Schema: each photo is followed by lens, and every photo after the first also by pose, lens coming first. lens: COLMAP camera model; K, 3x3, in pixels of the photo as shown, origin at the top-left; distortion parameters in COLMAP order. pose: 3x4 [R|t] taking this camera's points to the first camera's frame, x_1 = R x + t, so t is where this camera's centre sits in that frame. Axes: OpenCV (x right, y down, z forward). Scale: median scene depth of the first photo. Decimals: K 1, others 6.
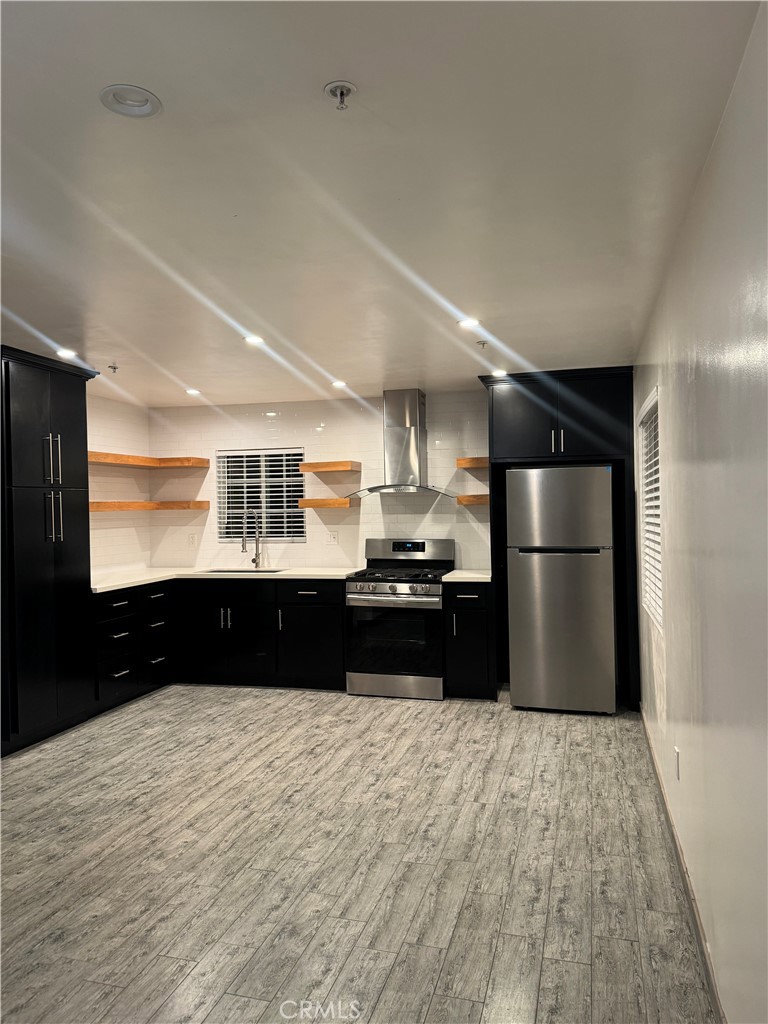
lens RADIAL K [[719.8, 0, 384.0], [0, 719.8, 512.0], [0, 0, 1]] dist [0.161709, -0.273573]
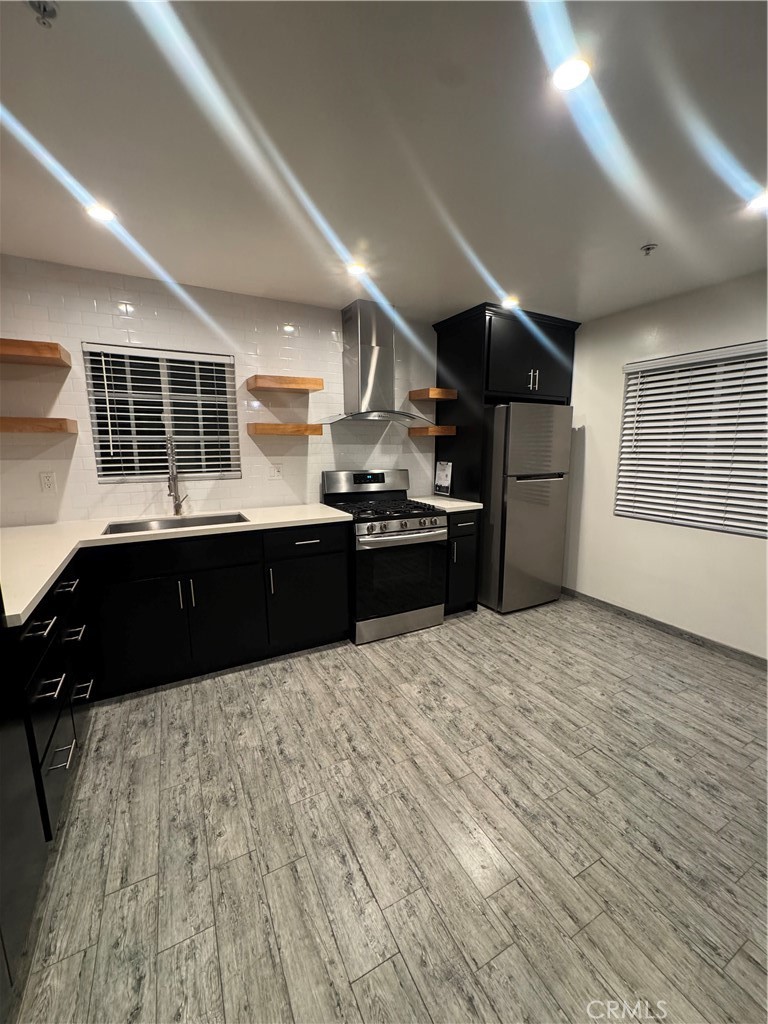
lens RADIAL K [[408.1, 0, 386.9], [0, 408.1, 515.7], [0, 0, 1]] dist [-0.002339, 0.000311]
pose [[0.719498, -0.106784, 0.686236, -0.378848], [-0.007361, 0.986880, 0.161285, 0.010313], [-0.694455, -0.121096, 0.709273, 0.675496]]
